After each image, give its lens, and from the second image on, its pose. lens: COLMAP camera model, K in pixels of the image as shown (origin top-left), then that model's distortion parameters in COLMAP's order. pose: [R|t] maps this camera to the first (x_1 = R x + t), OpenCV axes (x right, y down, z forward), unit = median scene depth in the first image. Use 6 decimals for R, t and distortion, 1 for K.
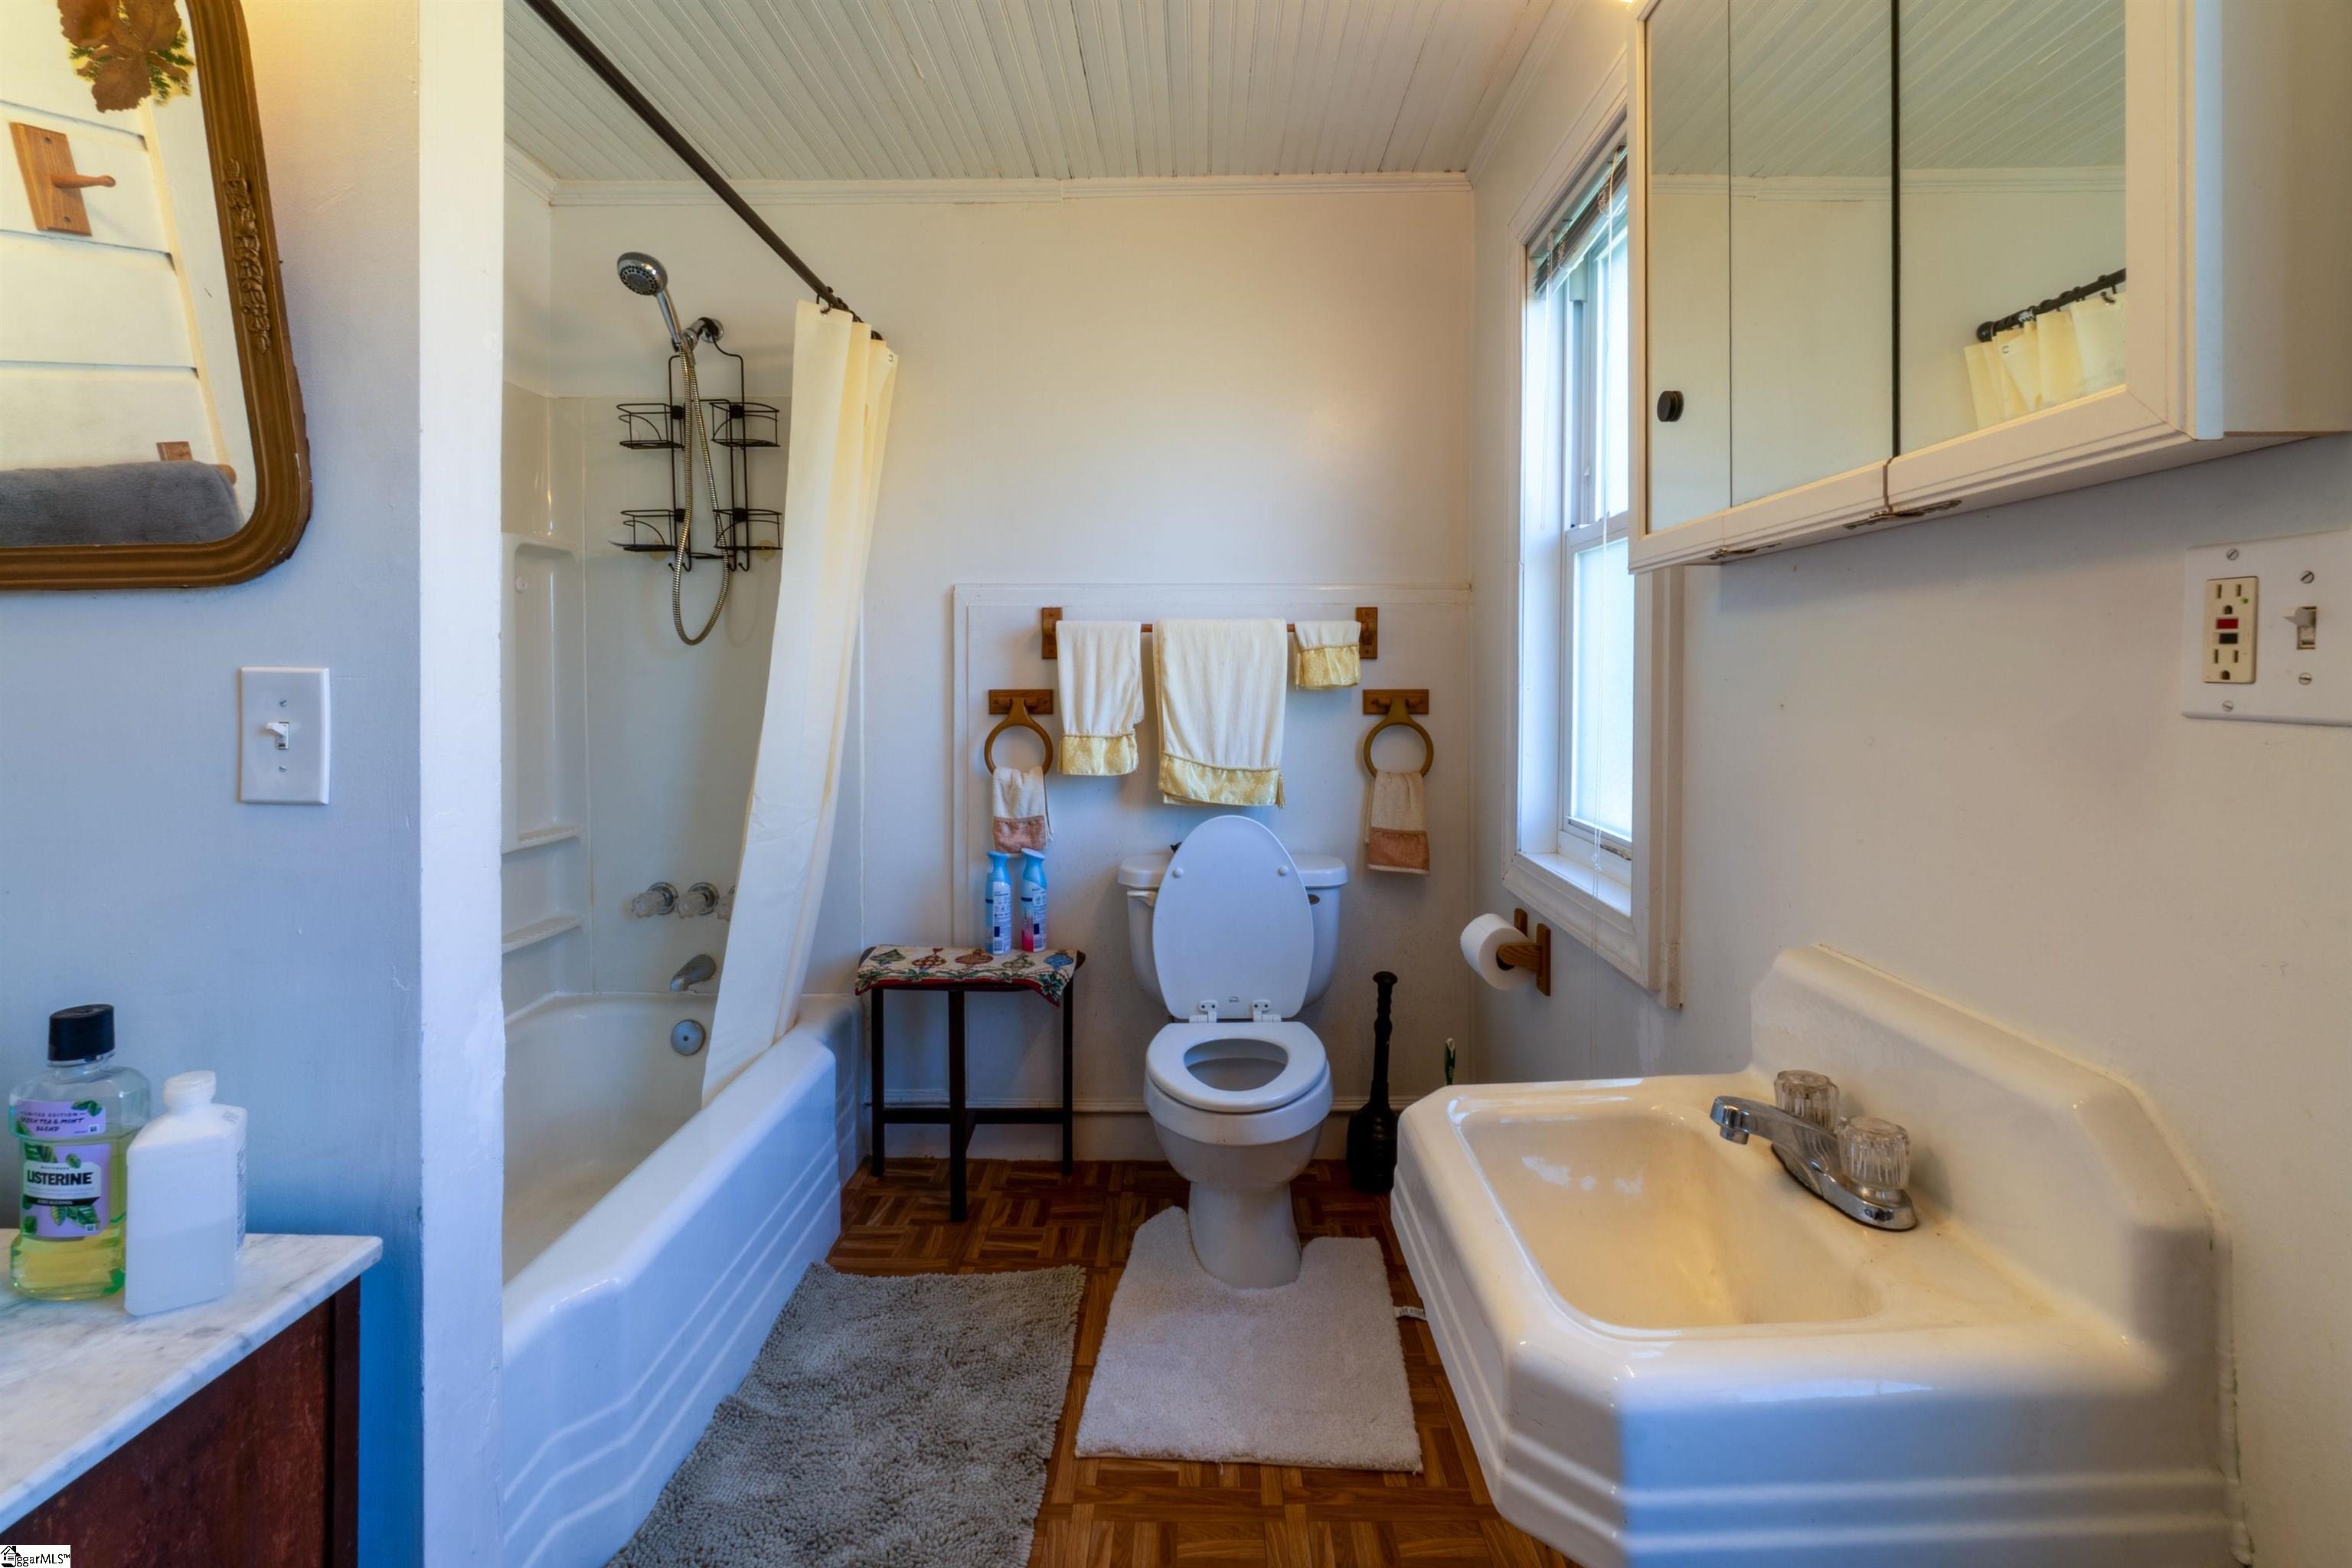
lens RADIAL K [[1115.8, 0, 1206.8], [0, 1115.8, 688.3], [0, 0, 1]] dist [-0.000420, -0.000171]
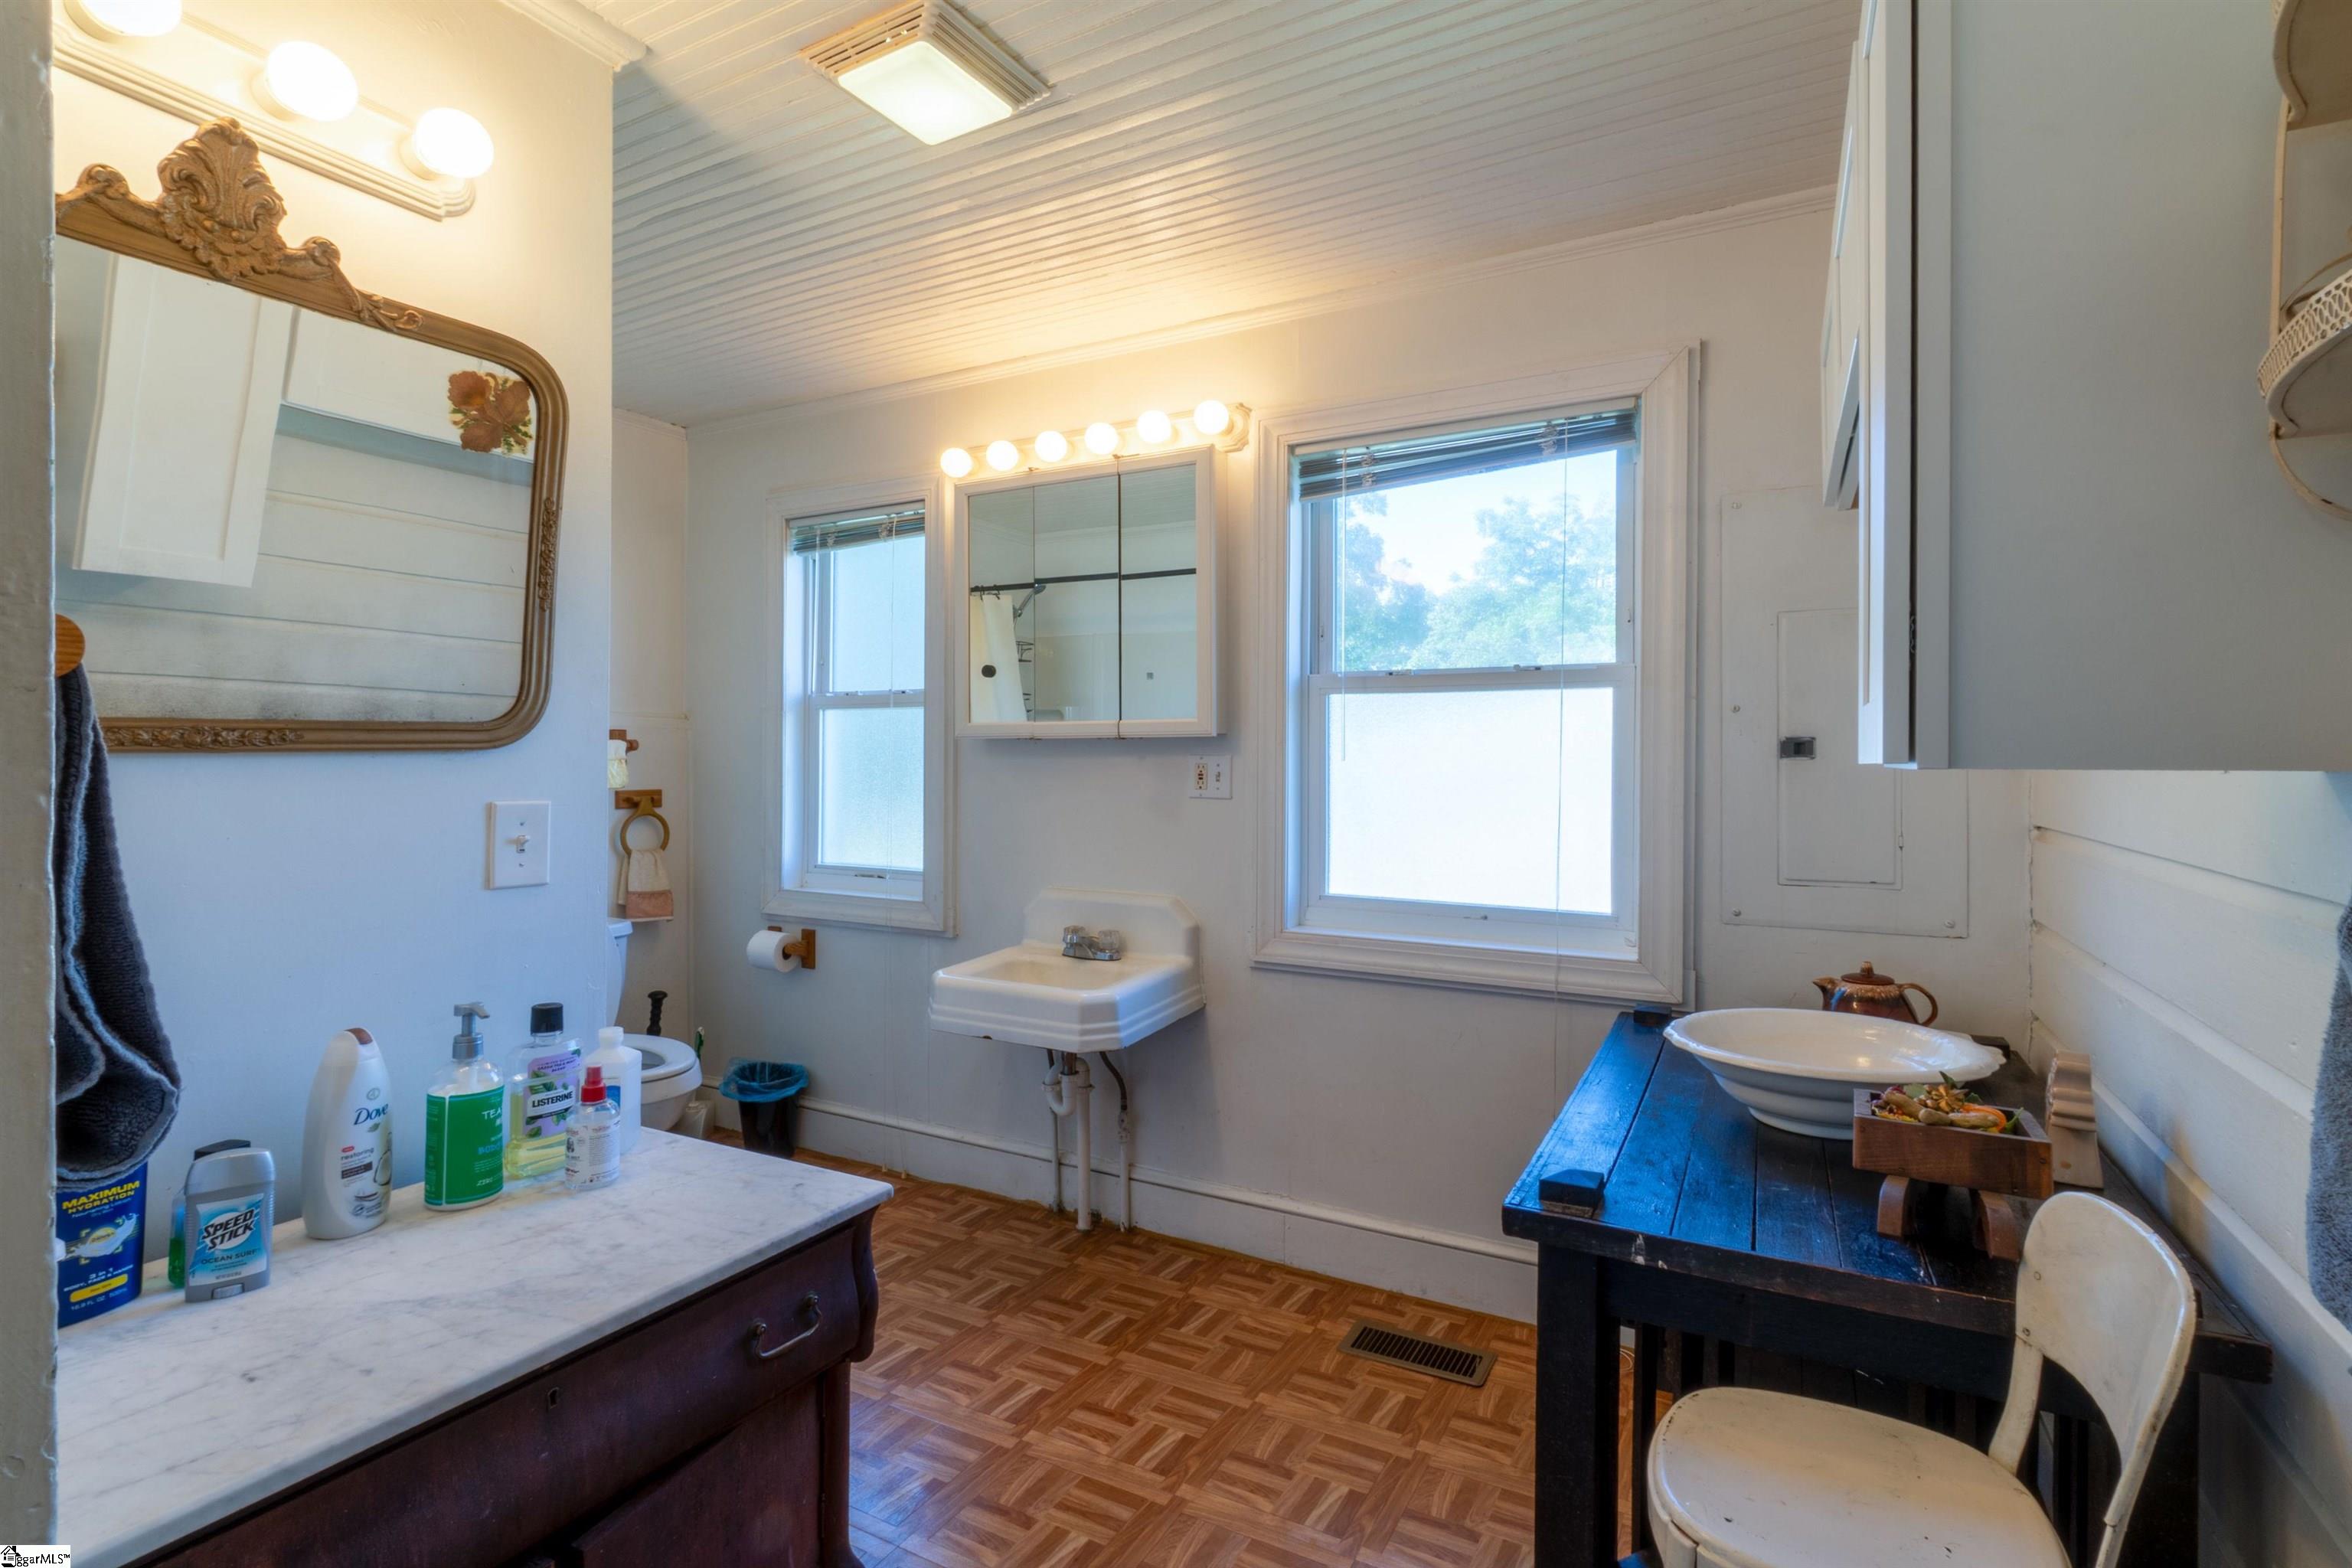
lens RADIAL K [[1115.8, 0, 1172.8], [0, 1115.8, 767.7], [0, 0, 1]] dist [-0.000420, -0.000171]
pose [[0.486727, -0.007623, 0.873521, -1.888312], [0.007544, 0.999961, 0.004523, -0.071798], [-0.873522, 0.004389, 0.486765, -0.628598]]
